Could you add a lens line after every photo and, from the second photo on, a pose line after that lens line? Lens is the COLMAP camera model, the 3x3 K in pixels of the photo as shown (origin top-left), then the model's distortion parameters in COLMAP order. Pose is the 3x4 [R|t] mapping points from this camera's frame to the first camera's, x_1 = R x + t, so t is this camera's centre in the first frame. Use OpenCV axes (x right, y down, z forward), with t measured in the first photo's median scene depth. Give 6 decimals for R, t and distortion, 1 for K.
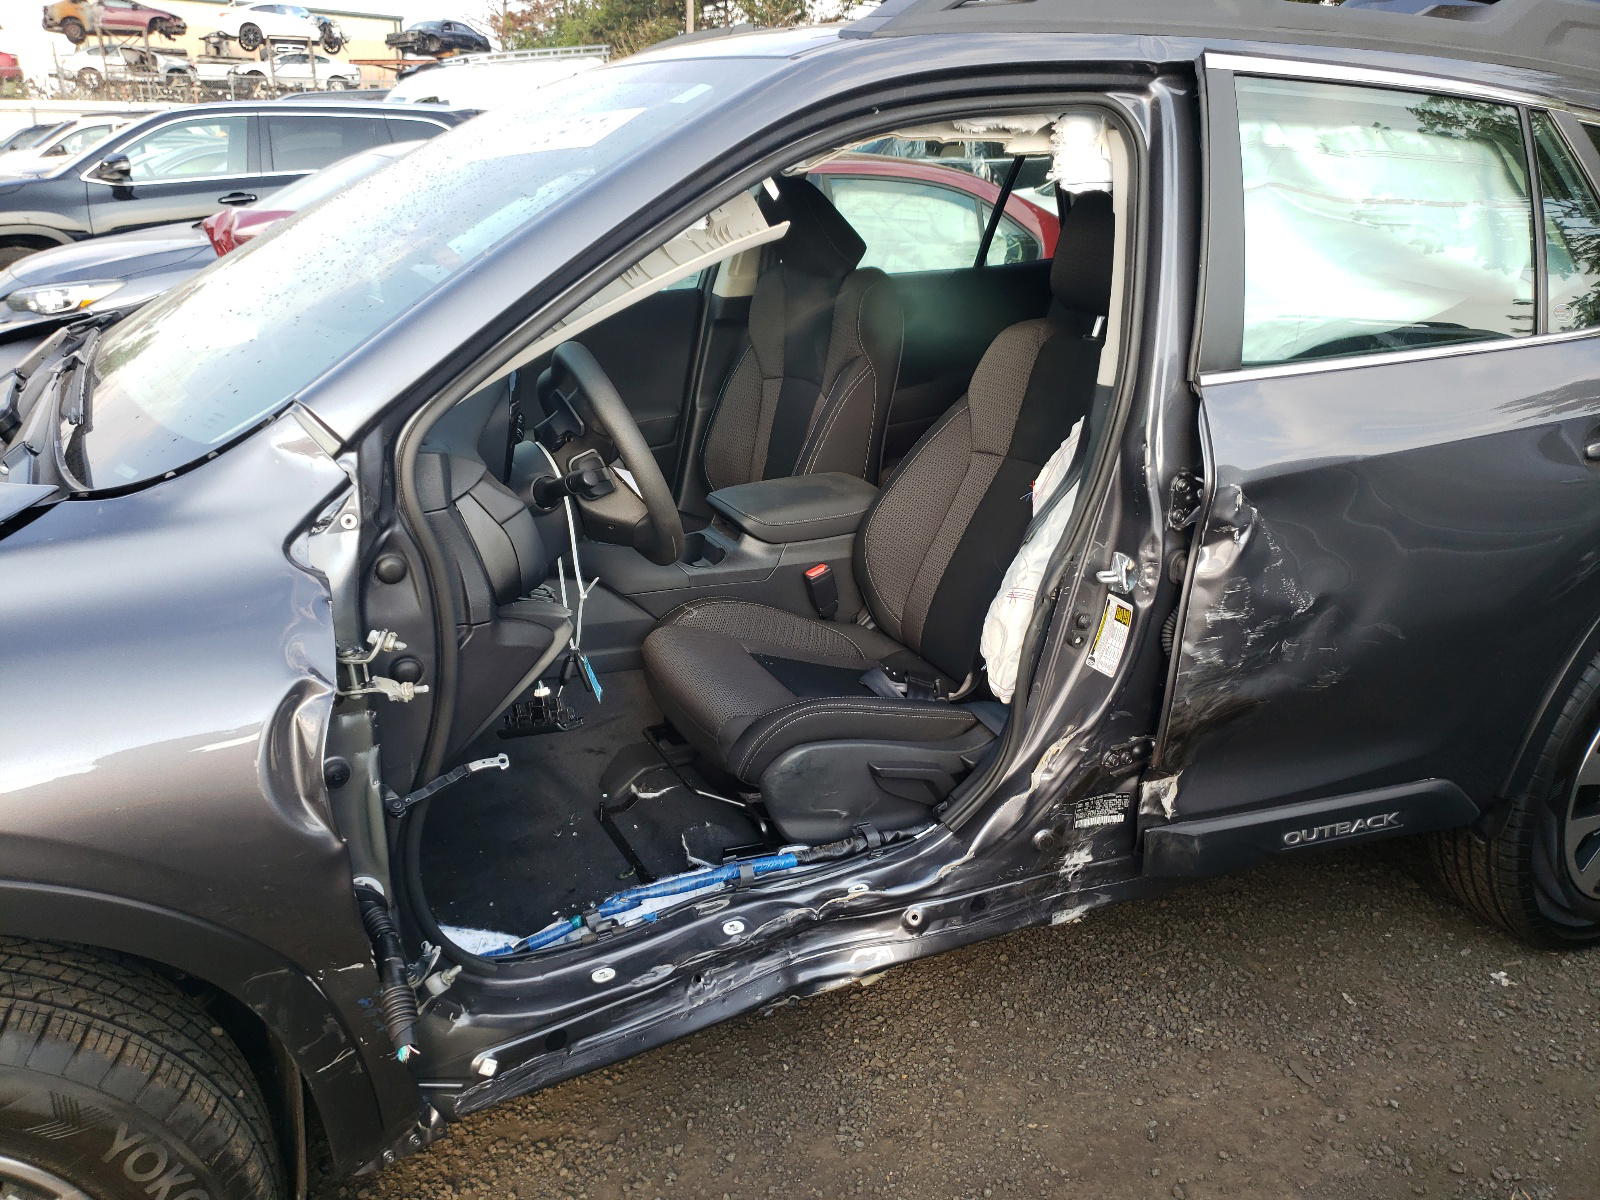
lens RADIAL K [[1210.7, 0, 800.1], [0, 1210.7, 613.4], [0, 0, 1]] dist [0.006983, 0.001998]
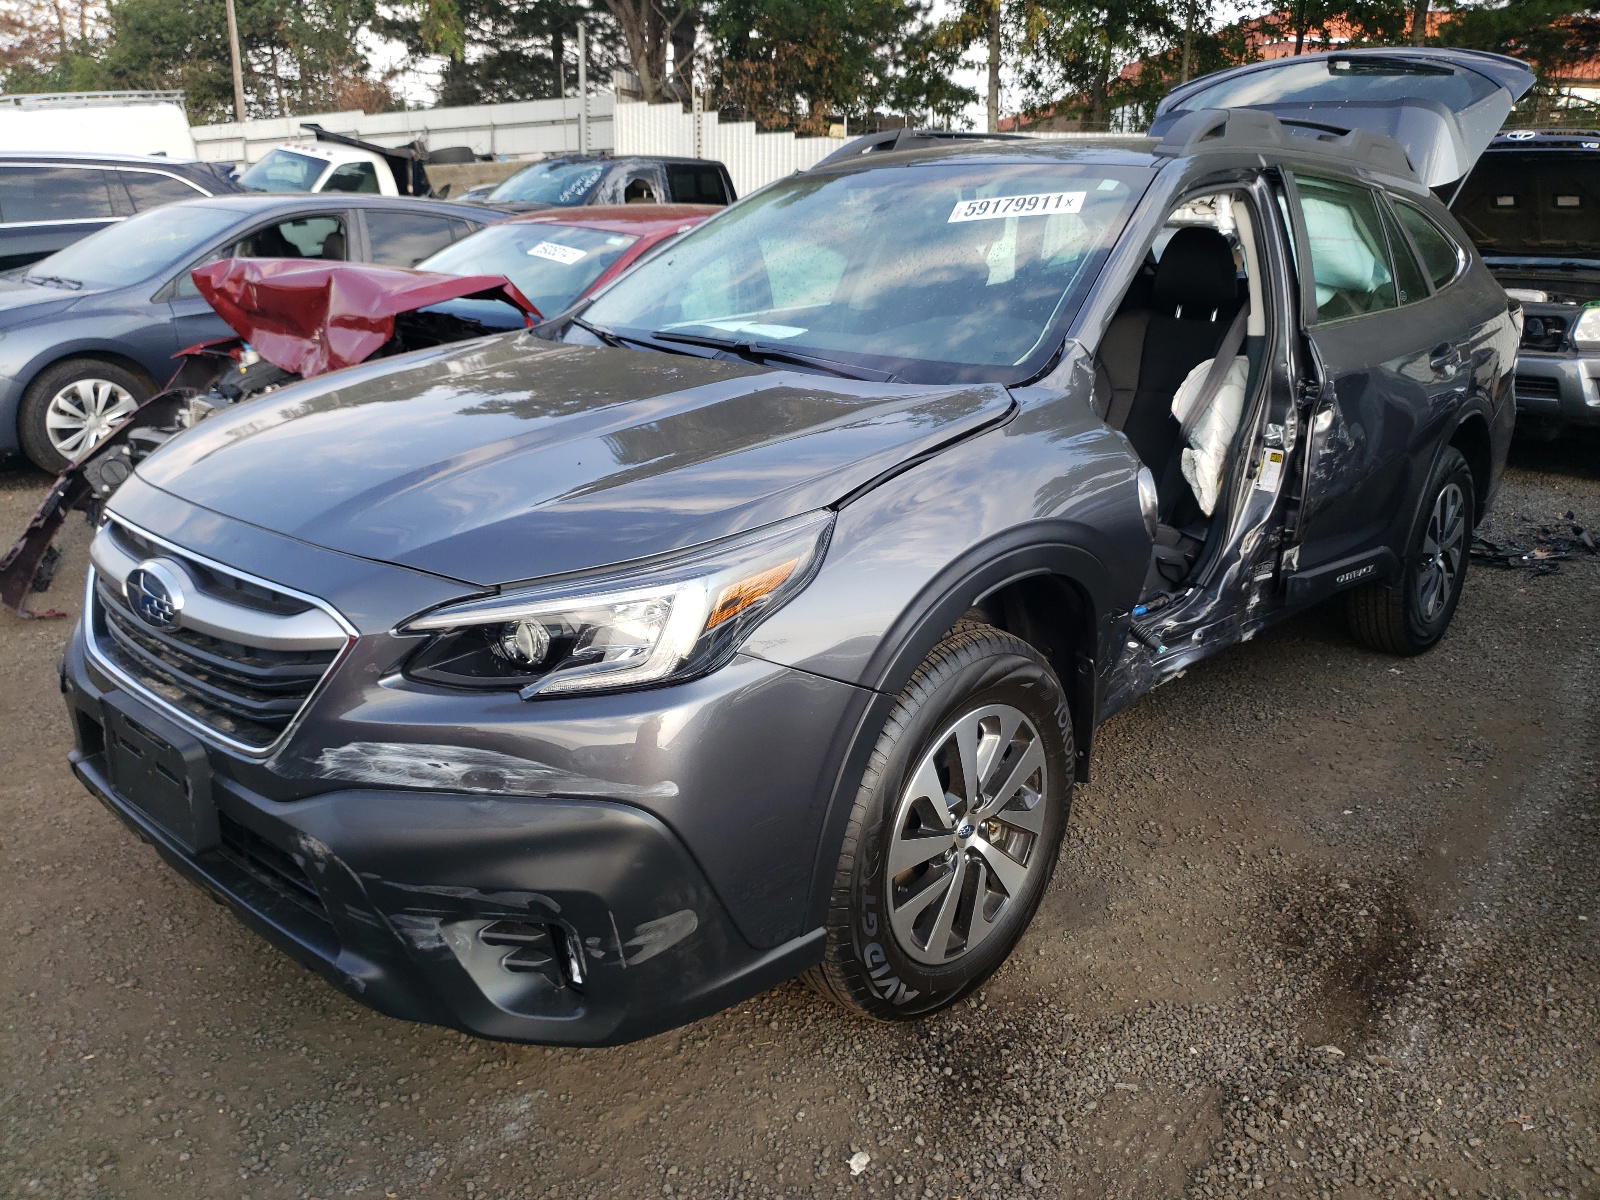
lens RADIAL K [[1210.7, 0, 799.3], [0, 1210.7, 589.9], [0, 0, 1]] dist [0.006983, 0.001998]
pose [[0.934304, -0.107396, 0.339915, -1.038006], [0.125084, 0.991677, -0.030493, 0.162615], [-0.333811, 0.071008, 0.939962, -0.476513]]
